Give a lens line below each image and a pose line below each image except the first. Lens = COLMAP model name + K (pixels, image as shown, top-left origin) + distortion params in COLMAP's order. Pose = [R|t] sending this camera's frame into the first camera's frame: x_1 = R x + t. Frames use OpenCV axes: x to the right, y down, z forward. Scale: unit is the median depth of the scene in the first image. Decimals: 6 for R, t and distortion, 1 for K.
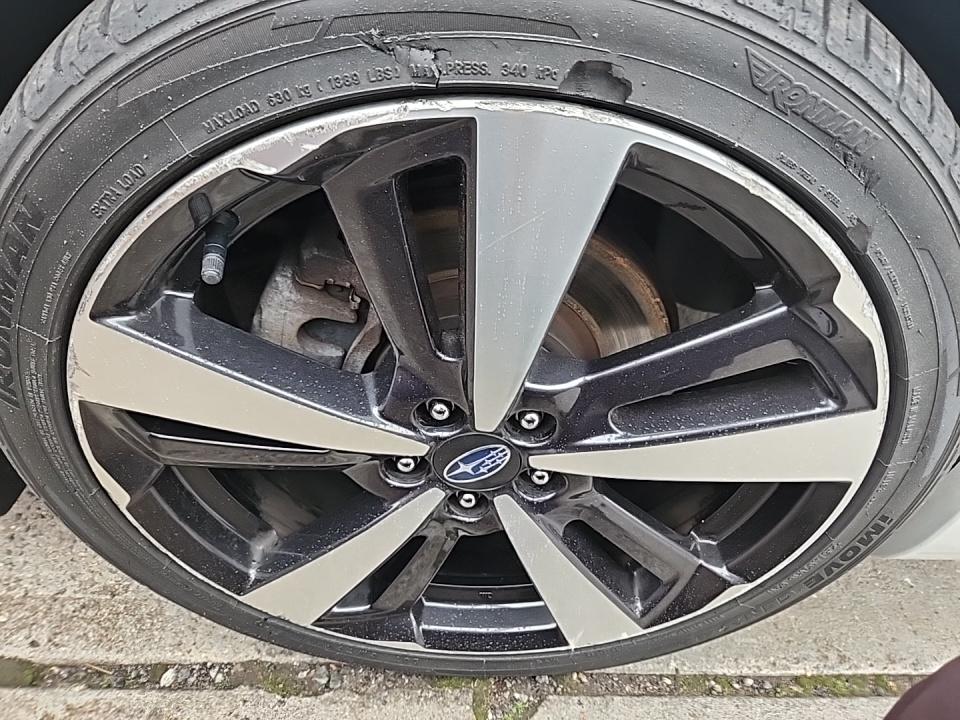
lens RADIAL K [[665.7, 0, 478.5], [0, 665.7, 362.2], [0, 0, 1]] dist [0.041885, -0.045603]
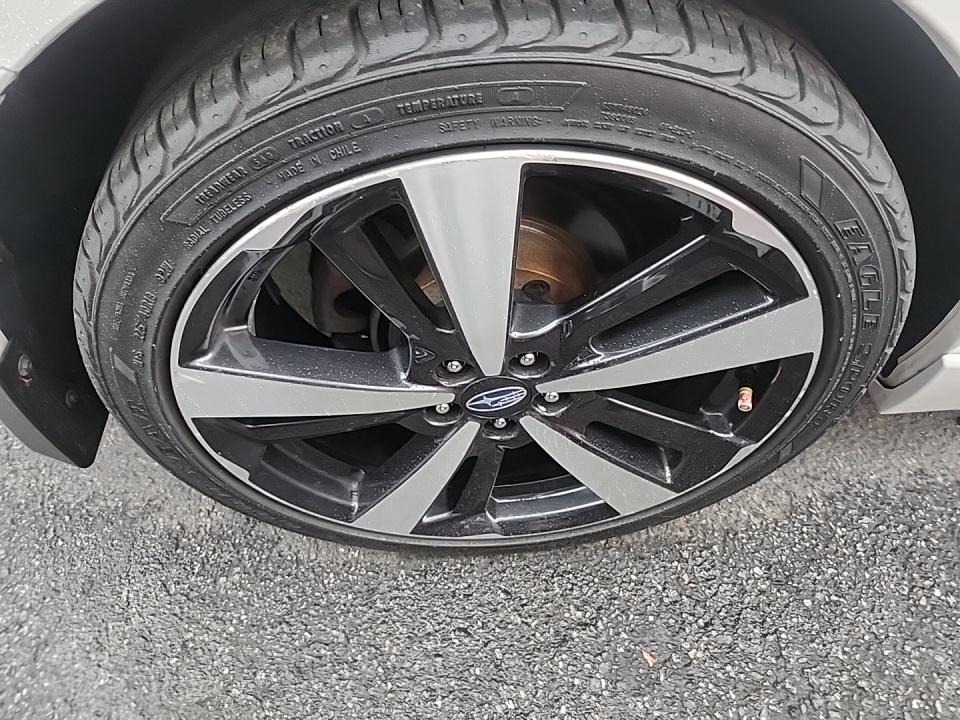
lens RADIAL K [[665.7, 0, 467.1], [0, 665.7, 347.7], [0, 0, 1]] dist [0.041885, -0.045603]
pose [[0.964992, -0.206022, -0.162311, 0.164419], [0.229032, 0.963484, 0.138717, -0.120595], [0.127805, -0.171035, 0.976941, -0.194829]]
